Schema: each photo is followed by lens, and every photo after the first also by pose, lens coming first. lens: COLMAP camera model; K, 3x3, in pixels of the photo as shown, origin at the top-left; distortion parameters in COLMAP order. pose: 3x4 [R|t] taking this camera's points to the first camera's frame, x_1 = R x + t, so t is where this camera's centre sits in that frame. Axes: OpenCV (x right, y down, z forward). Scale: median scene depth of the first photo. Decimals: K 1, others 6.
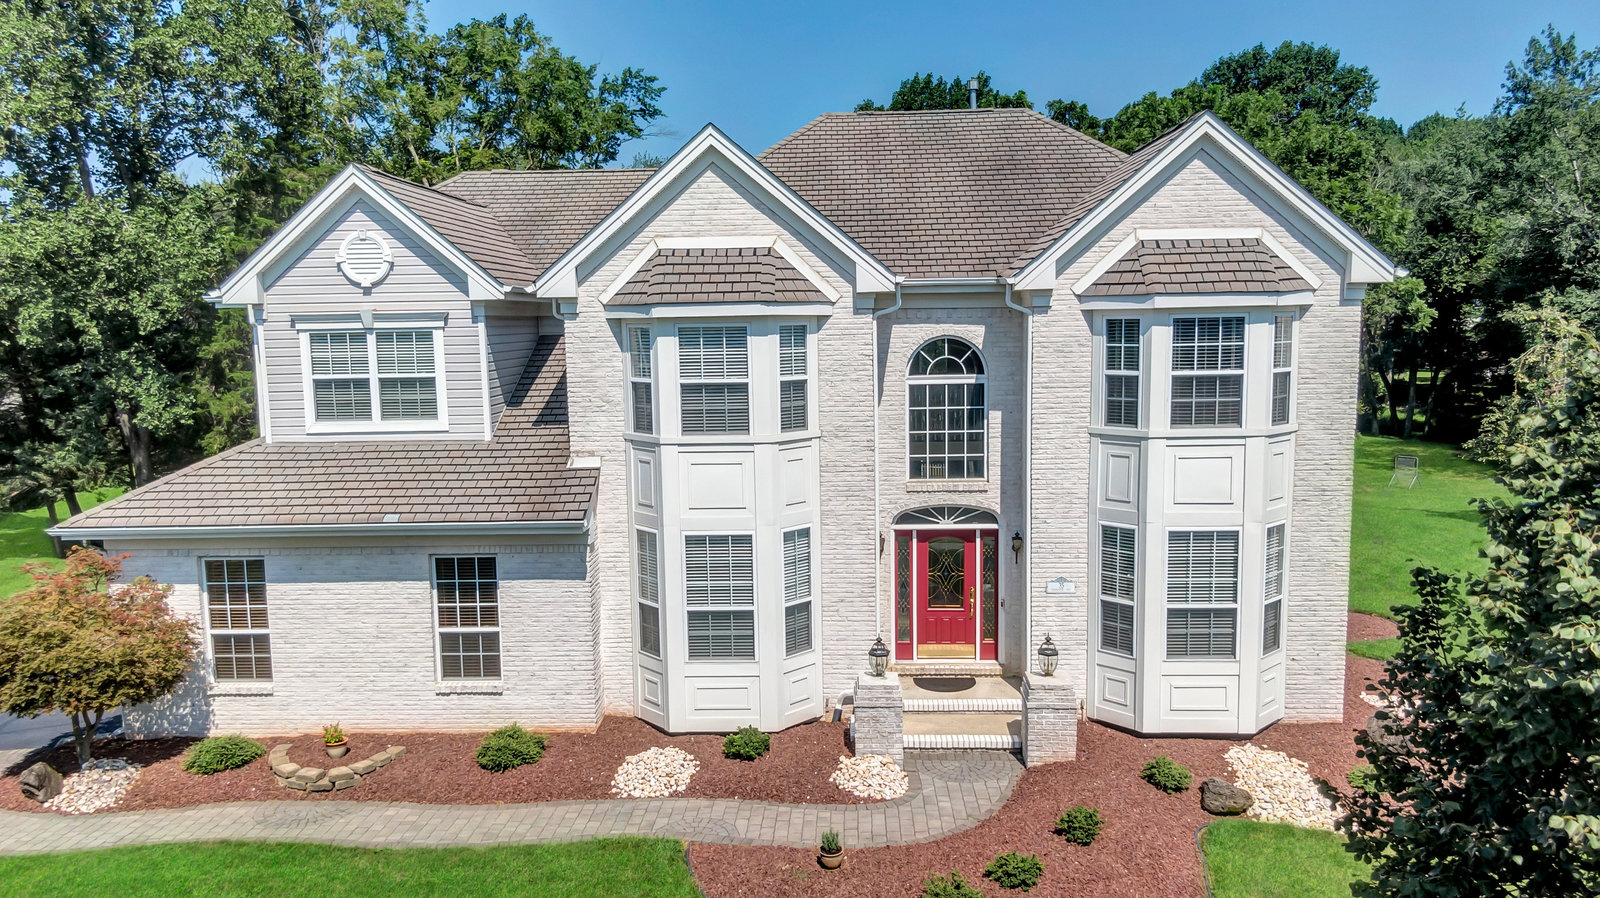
lens RADIAL K [[1149.8, 0, 805.9], [0, 1149.8, 451.4], [0, 0, 1]] dist [0.034658, -0.051713]
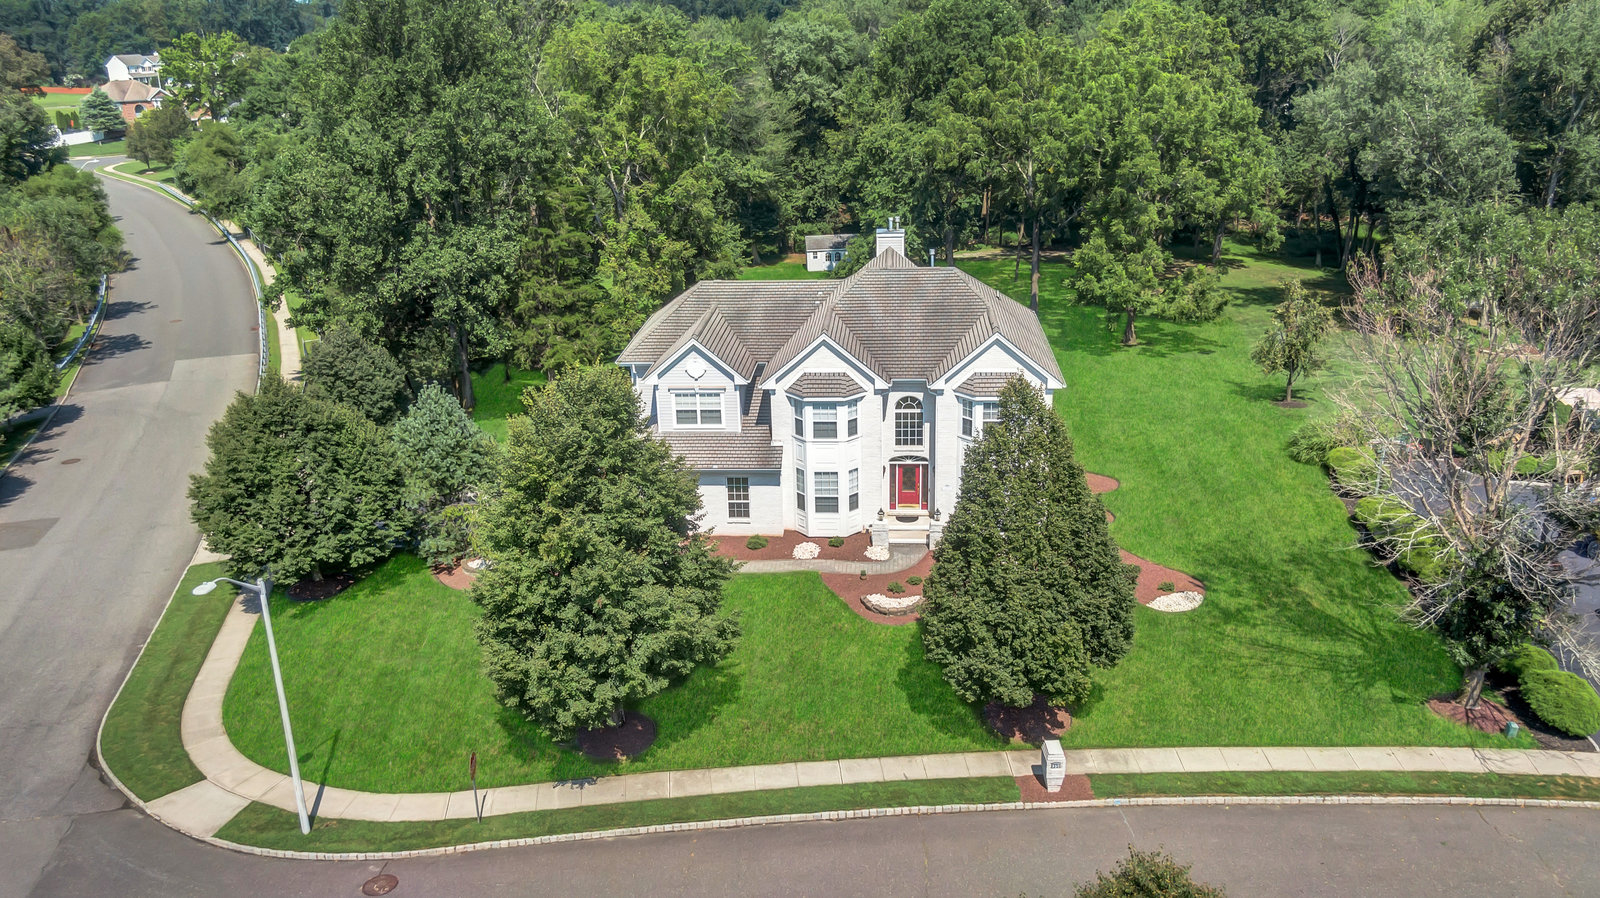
lens RADIAL K [[1272.2, 0, 808.4], [0, 1272.2, 453.5], [0, 0, 1]] dist [0.001561, -0.001720]
pose [[0.999362, 0.005473, -0.035300, -0.008278], [0.002588, 0.974503, 0.224360, -0.675762], [0.035628, -0.224308, 0.973867, -2.060832]]
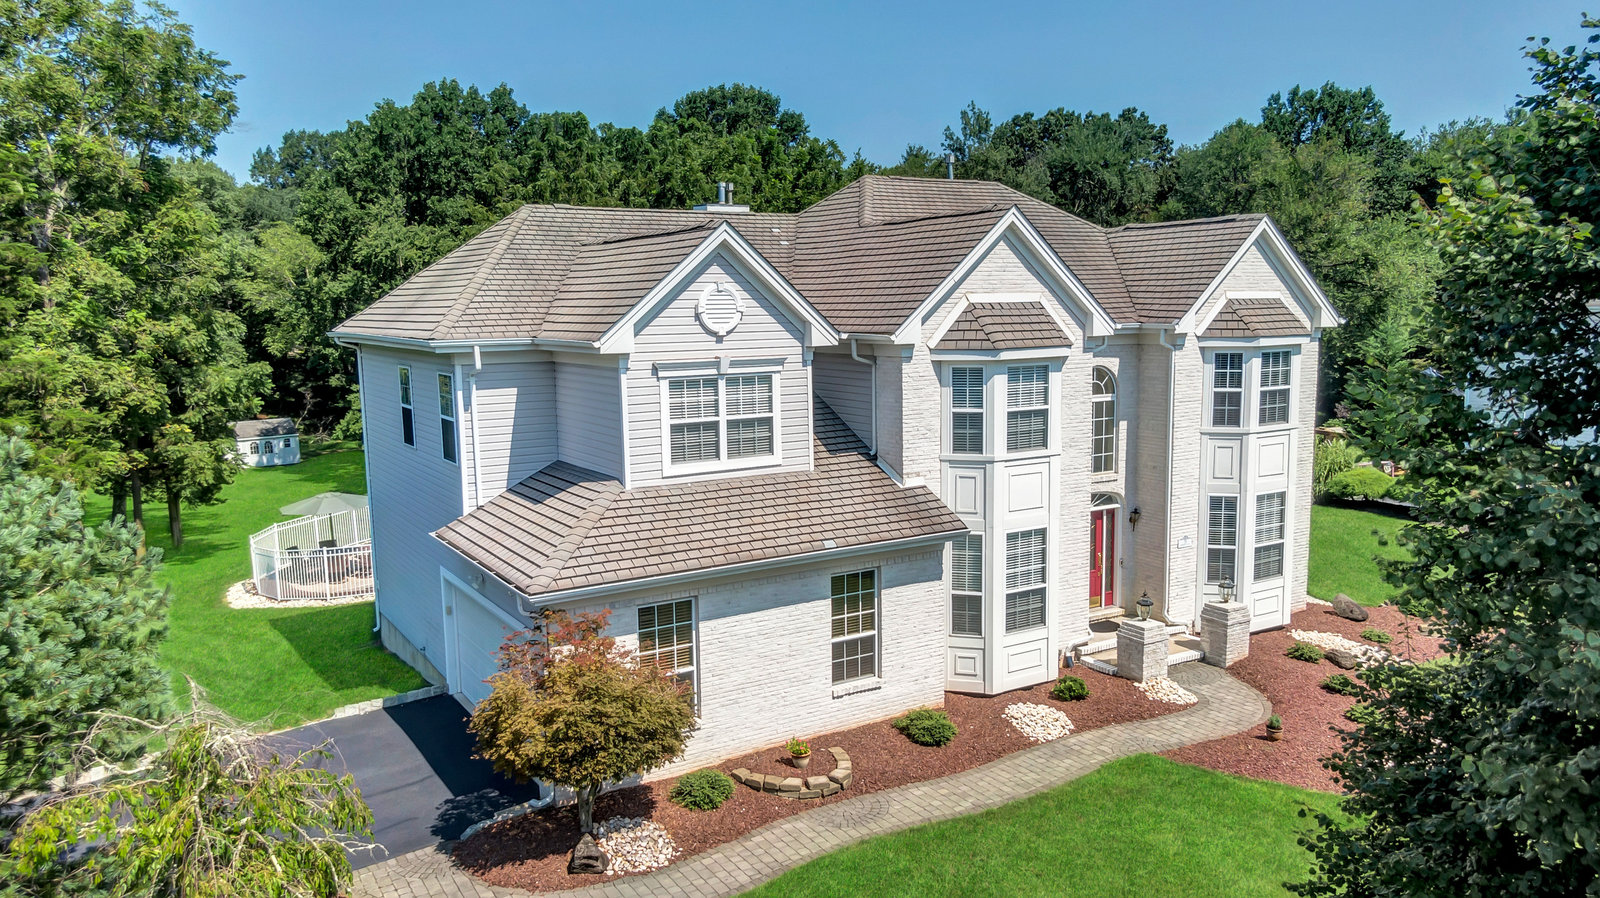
lens RADIAL K [[1149.8, 0, 791.9], [0, 1149.8, 451.3], [0, 0, 1]] dist [0.034658, -0.051713]
pose [[0.835146, -0.066425, 0.546002, -0.959726], [0.065378, 0.997632, 0.021370, -0.056680], [-0.546128, 0.017850, 0.837511, 0.079927]]
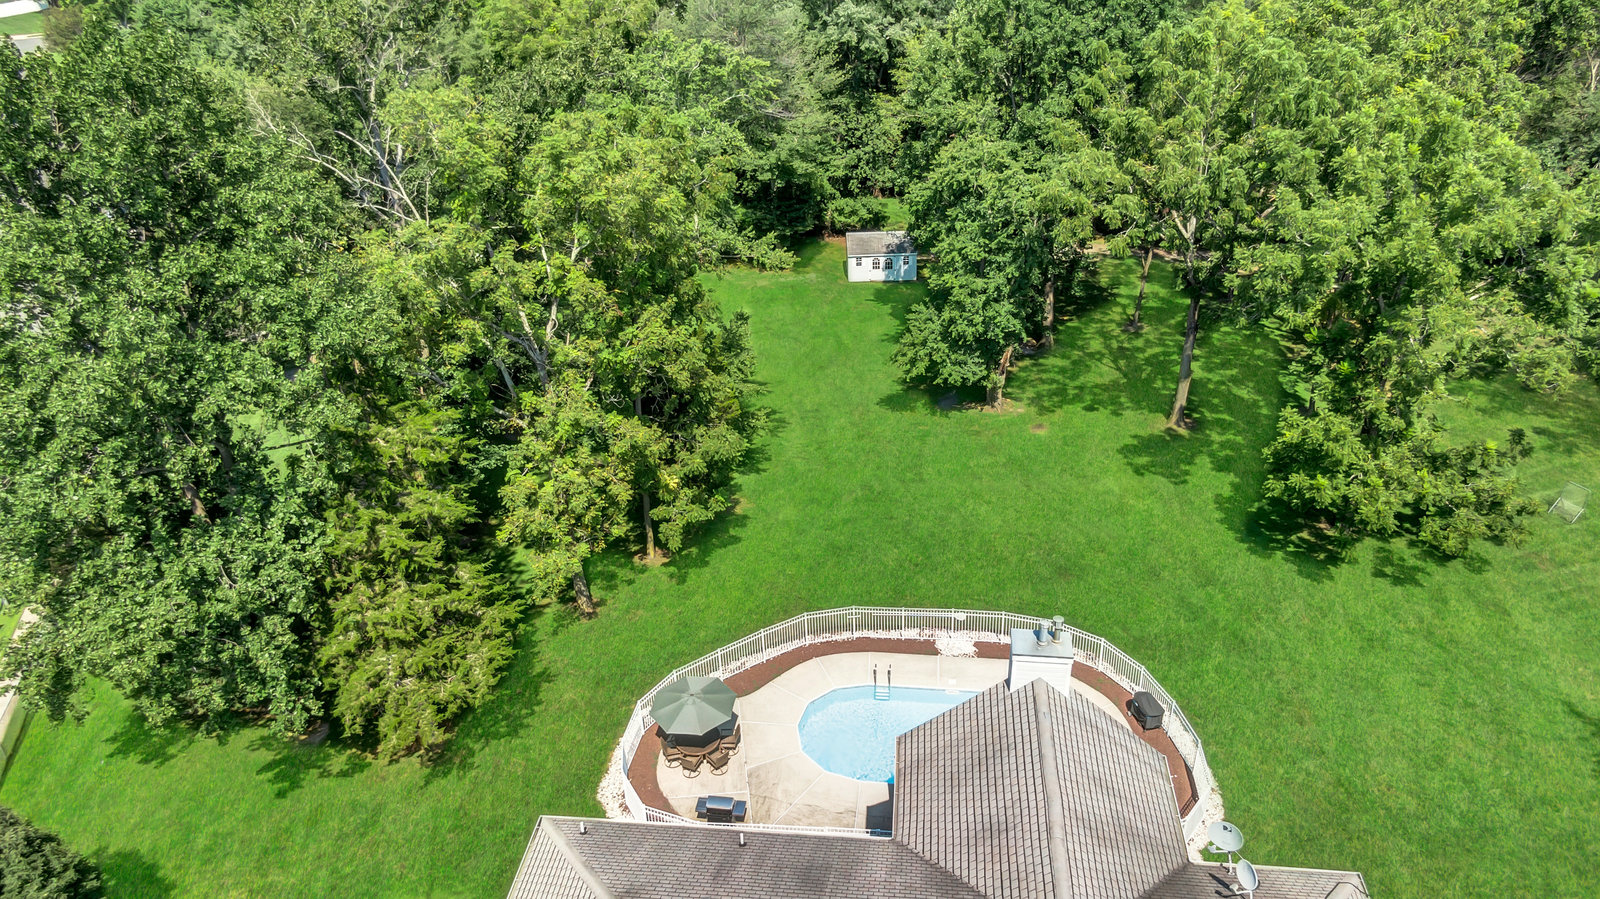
lens RADIAL K [[1149.8, 0, 804.7], [0, 1149.8, 441.4], [0, 0, 1]] dist [0.034658, -0.051713]
pose [[0.997736, 0.032028, -0.059134, -0.152657], [-0.006717, 0.922373, 0.386242, -1.378905], [0.066914, -0.384970, 0.920500, 0.461565]]
